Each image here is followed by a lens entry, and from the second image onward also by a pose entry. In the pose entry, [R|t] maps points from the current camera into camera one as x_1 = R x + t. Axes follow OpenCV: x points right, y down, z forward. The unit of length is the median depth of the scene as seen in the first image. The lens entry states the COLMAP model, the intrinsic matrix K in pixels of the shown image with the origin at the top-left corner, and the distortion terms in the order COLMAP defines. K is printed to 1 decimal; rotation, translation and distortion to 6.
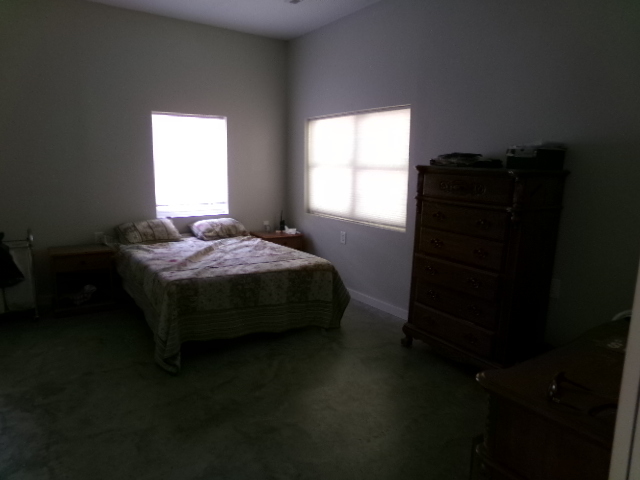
lens RADIAL K [[440.1, 0, 315.6], [0, 440.1, 244.1], [0, 0, 1]] dist [-0.026087, 0.048577]
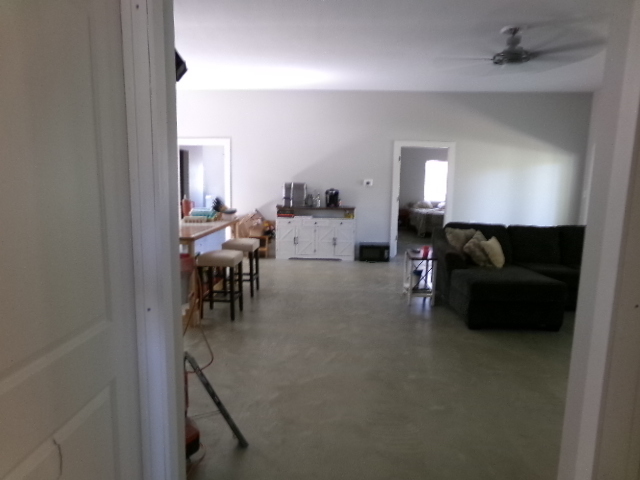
lens RADIAL K [[440.1, 0, 315.6], [0, 440.1, 244.1], [0, 0, 1]] dist [-0.026087, 0.048577]
pose [[0.814304, 0.095490, -0.572530, 0.874515], [-0.117392, 0.993085, -0.001333, 0.386685], [0.568443, 0.068296, 0.819883, -2.069086]]
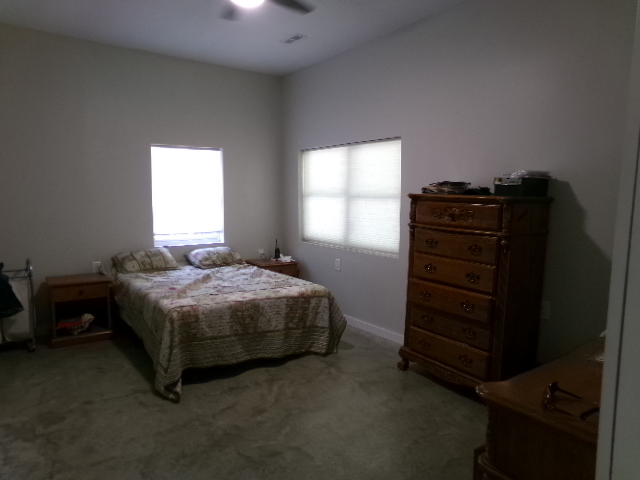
lens RADIAL K [[440.1, 0, 315.6], [0, 440.1, 244.1], [0, 0, 1]] dist [-0.026087, 0.048577]
pose [[0.999684, -0.011022, 0.022596, -0.017491], [0.012464, 0.997827, -0.064703, 0.005572], [-0.021834, 0.064964, 0.997649, -0.031625]]
